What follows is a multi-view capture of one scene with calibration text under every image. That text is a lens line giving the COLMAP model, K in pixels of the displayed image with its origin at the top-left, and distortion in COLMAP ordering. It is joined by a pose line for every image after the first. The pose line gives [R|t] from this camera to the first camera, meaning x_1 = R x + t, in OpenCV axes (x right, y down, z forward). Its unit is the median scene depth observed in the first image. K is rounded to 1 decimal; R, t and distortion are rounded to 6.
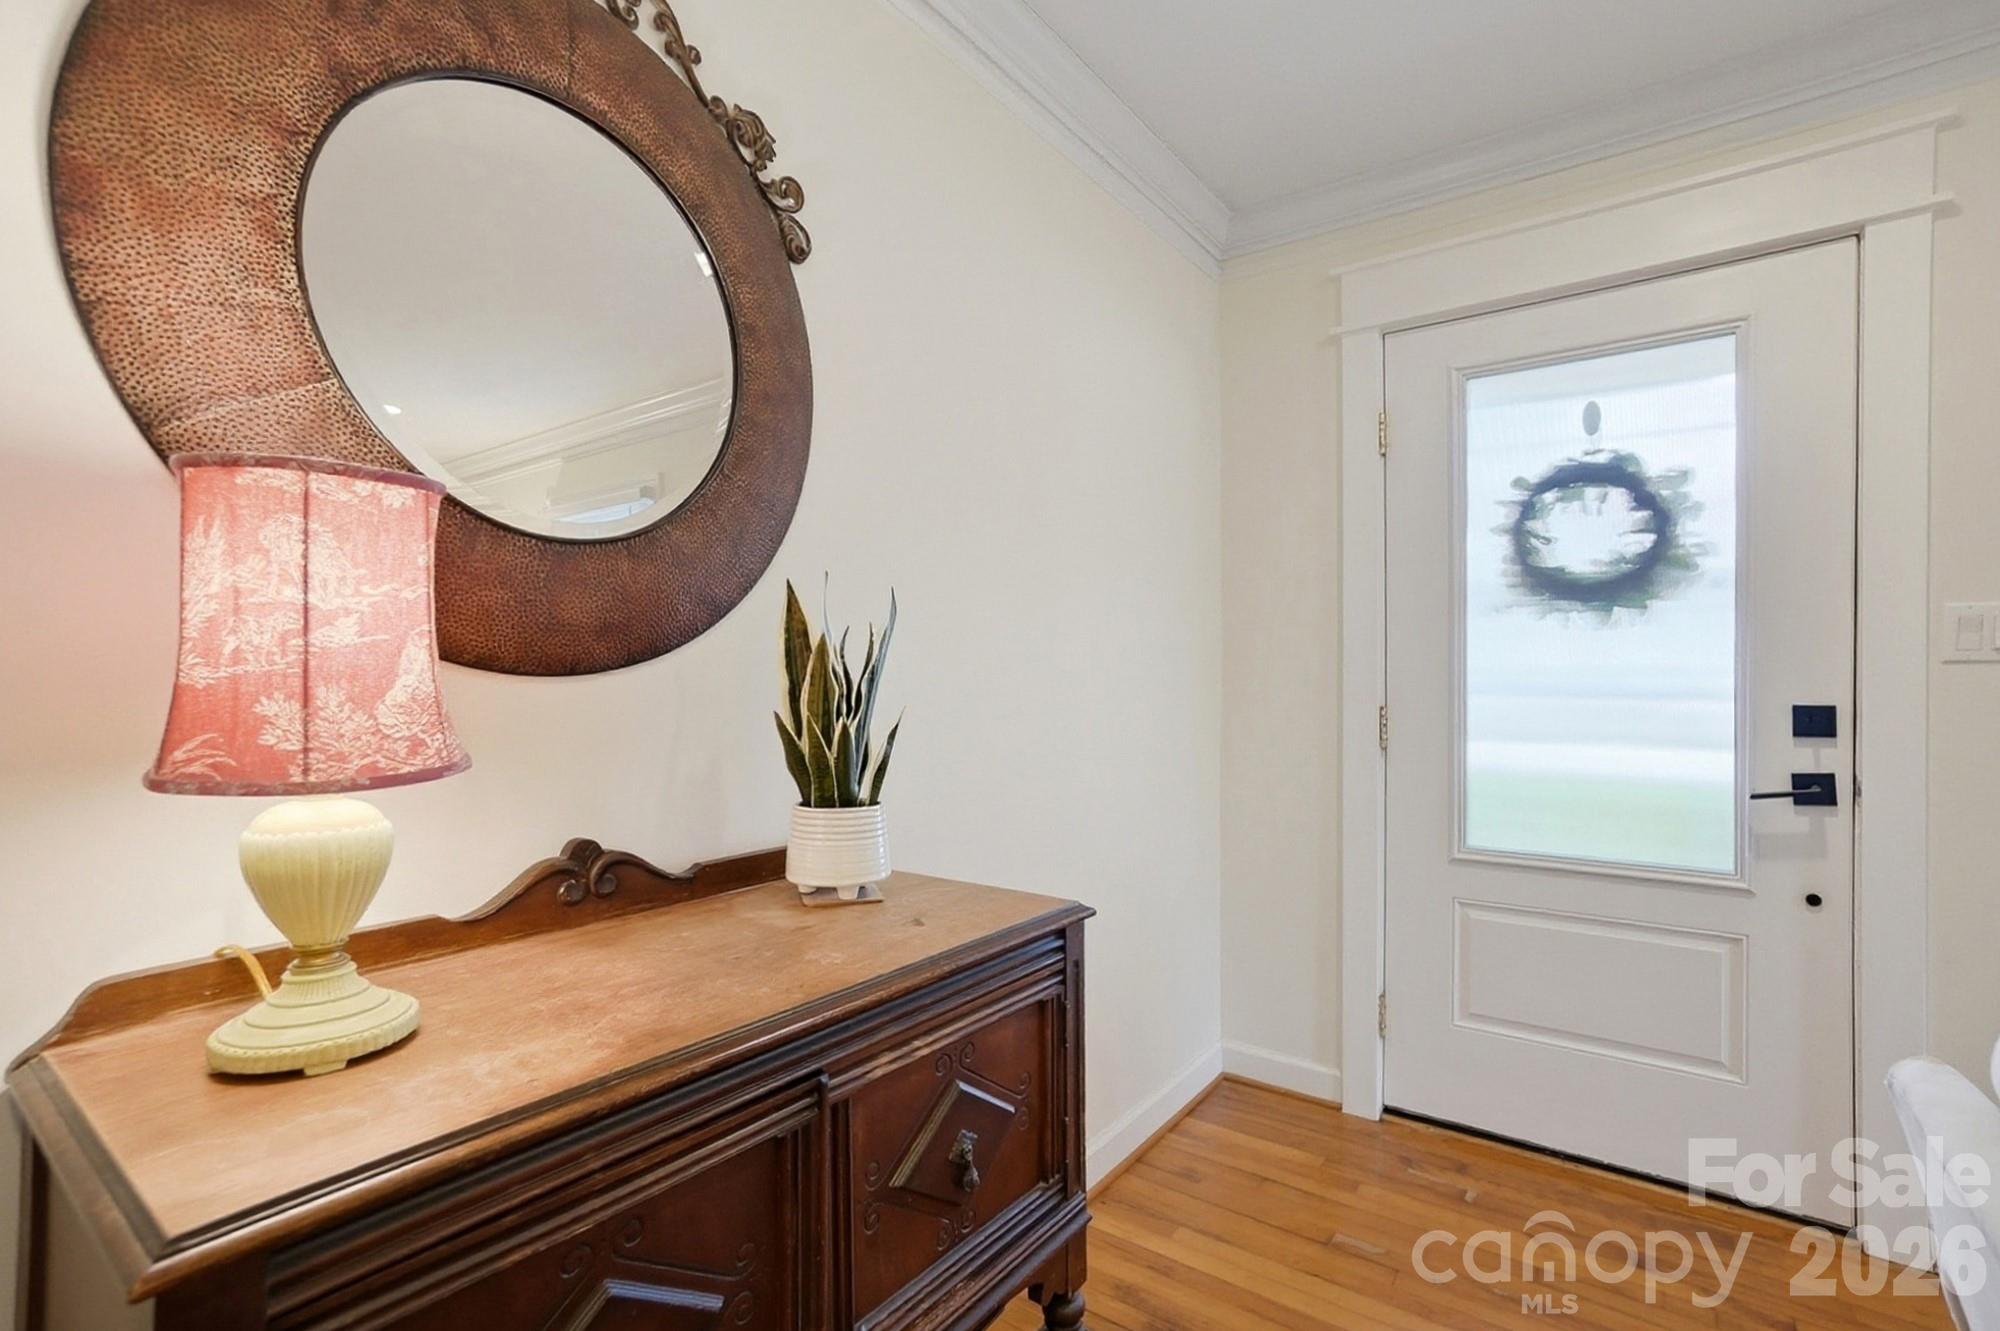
lens RADIAL K [[891.7, 0, 996.9], [0, 891.7, 685.0], [0, 0, 1]] dist [-0.027518, 0.023277]
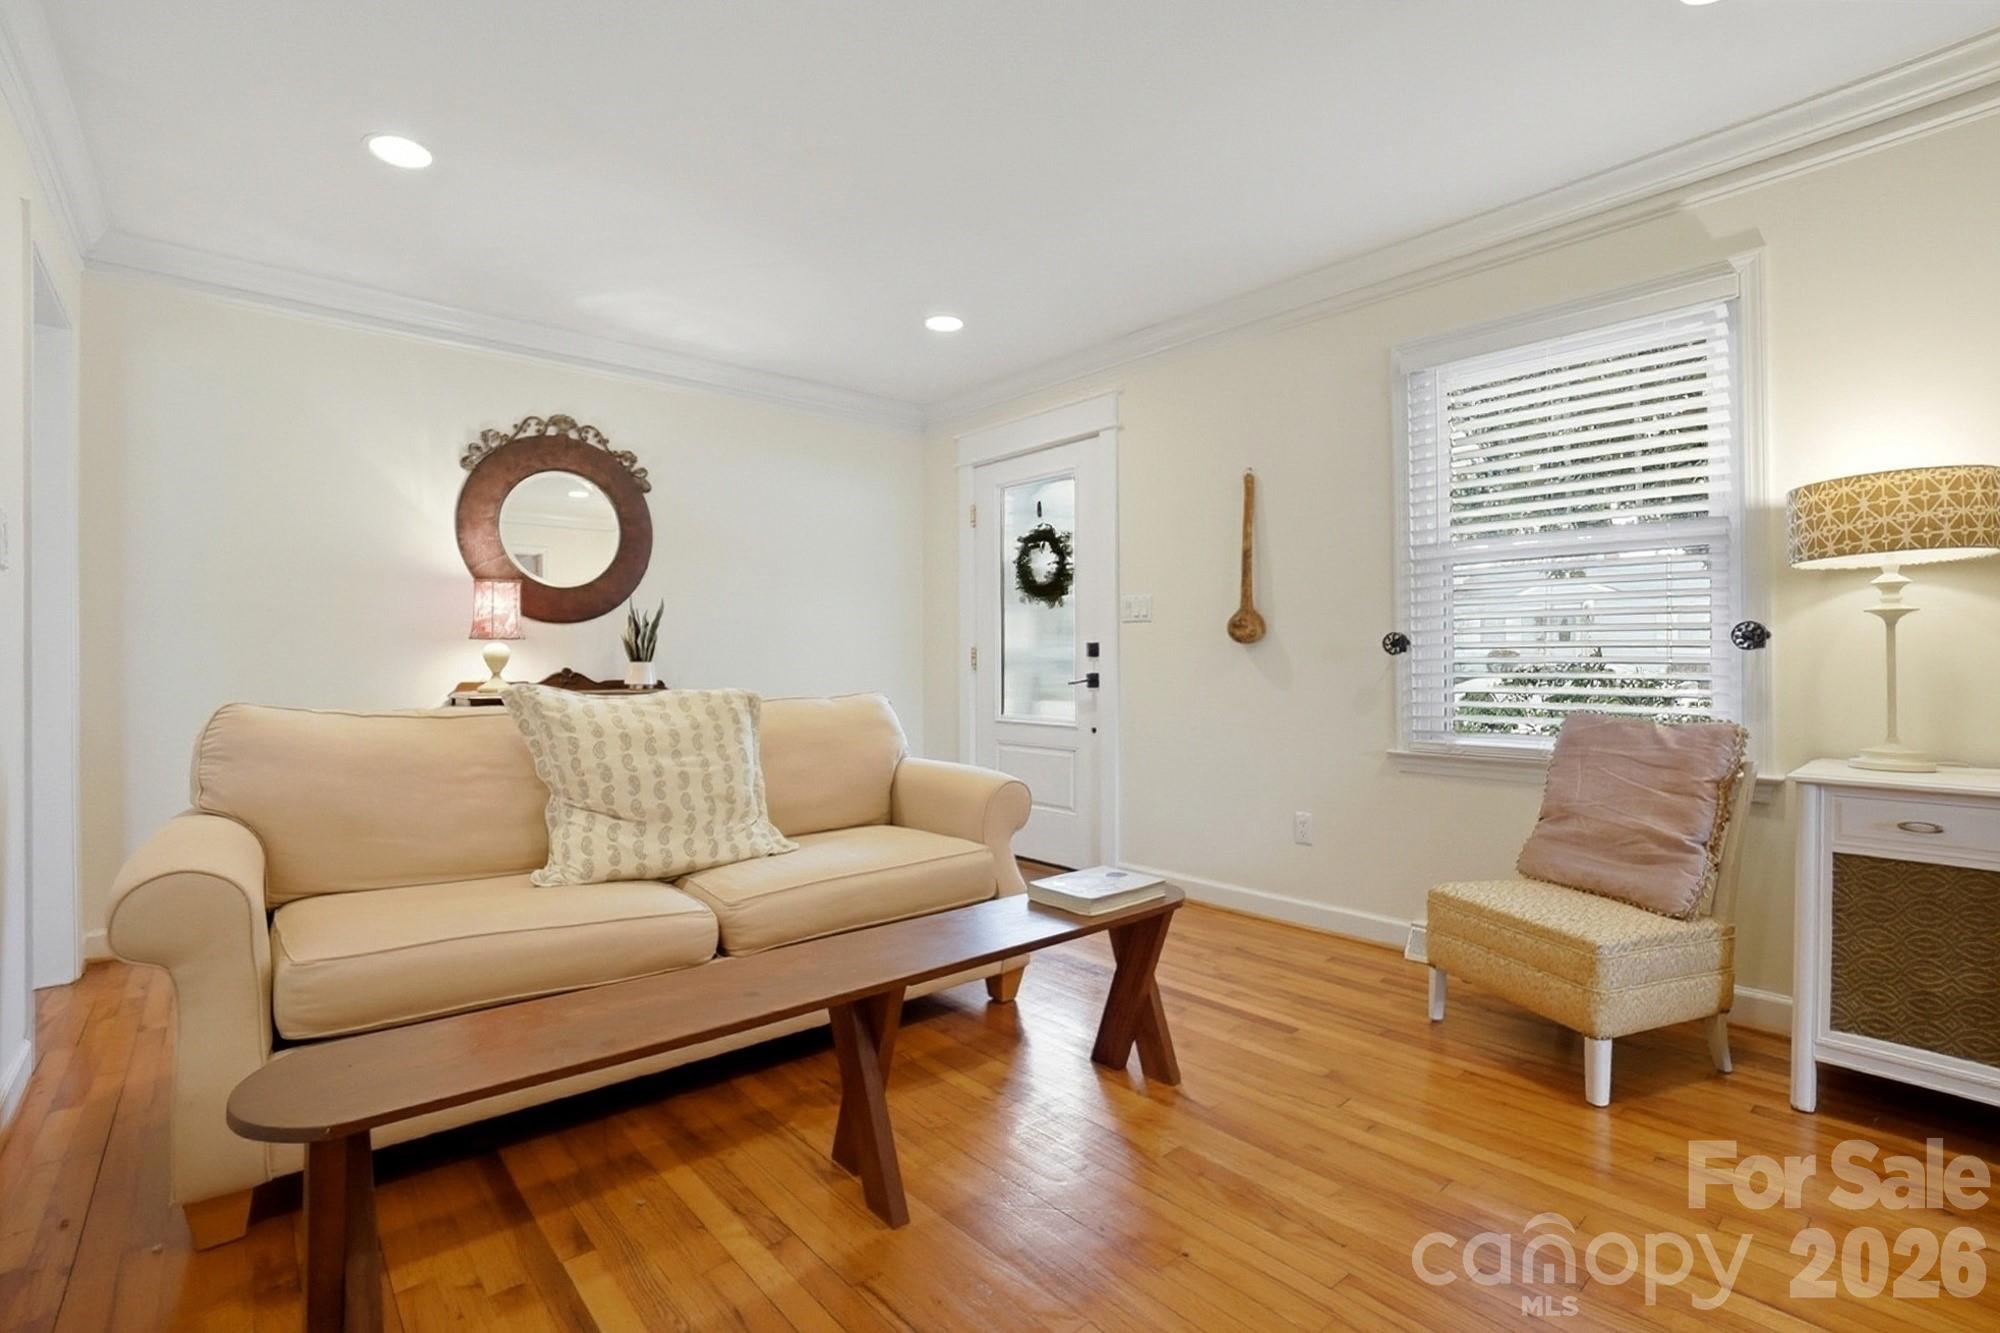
lens RADIAL K [[914.9, 0, 1000.0], [0, 914.9, 666.5], [0, 0, 1]] dist [-0.001522, 0.000061]
pose [[0.970212, 0.005550, -0.242194, 1.785268], [-0.008163, 0.999919, -0.009787, 0.153918], [0.242120, 0.011472, 0.970178, -1.830111]]
